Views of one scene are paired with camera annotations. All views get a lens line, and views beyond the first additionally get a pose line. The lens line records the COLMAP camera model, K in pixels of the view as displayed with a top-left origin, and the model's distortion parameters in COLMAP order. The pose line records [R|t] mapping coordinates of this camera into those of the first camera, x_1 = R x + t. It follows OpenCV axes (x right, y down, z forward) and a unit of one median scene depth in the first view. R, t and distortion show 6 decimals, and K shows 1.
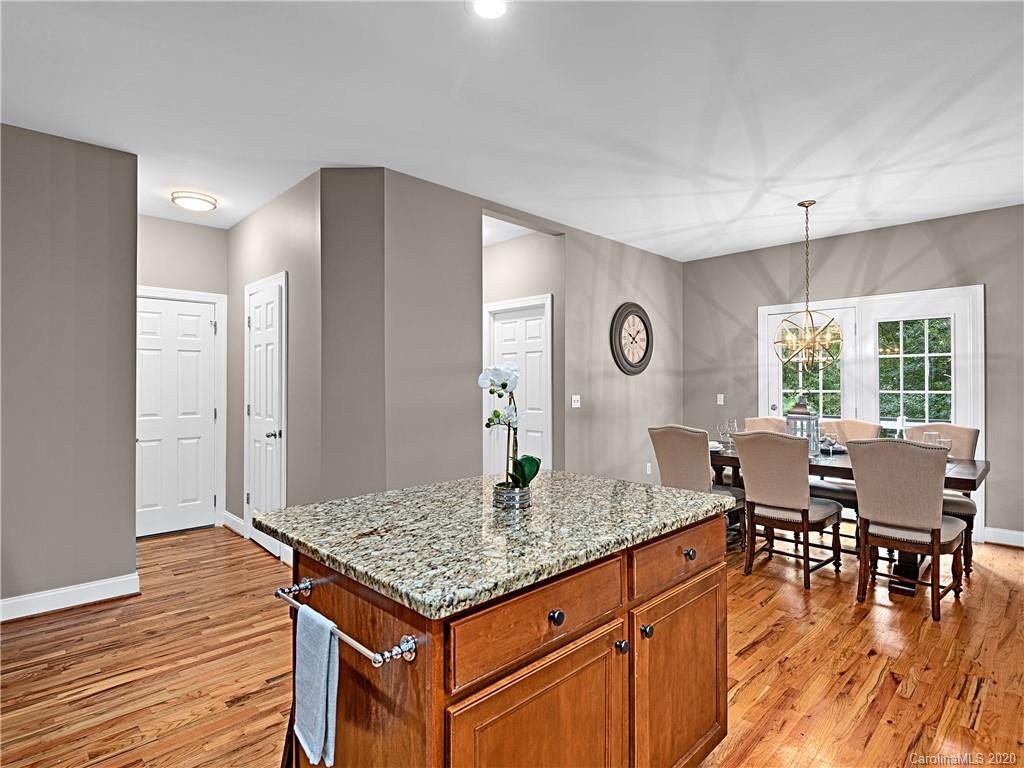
lens RADIAL K [[538.3, 0, 516.5], [0, 538.3, 388.4], [0, 0, 1]] dist [0.003791, -0.011434]
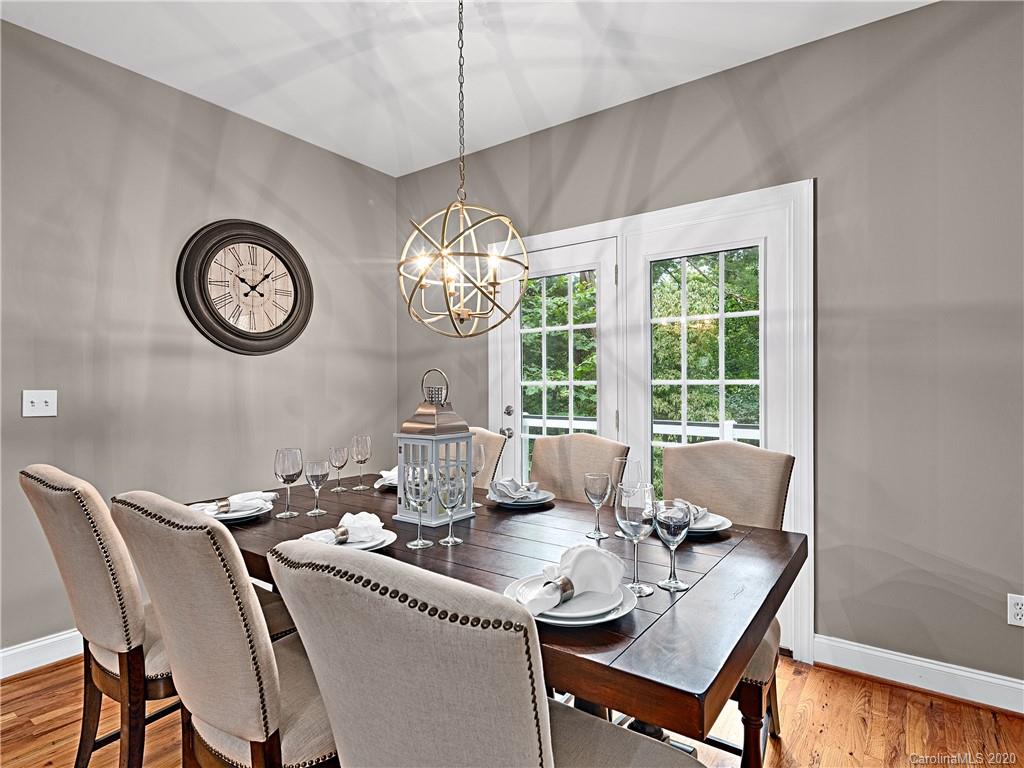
lens RADIAL K [[538.3, 0, 507.1], [0, 538.3, 388.8], [0, 0, 1]] dist [0.003791, -0.011434]
pose [[0.986592, 0.000050, 0.163203, 0.425456], [-0.000178, 1.000000, 0.000768, 0.011401], [-0.163203, -0.000787, 0.986592, 0.458735]]
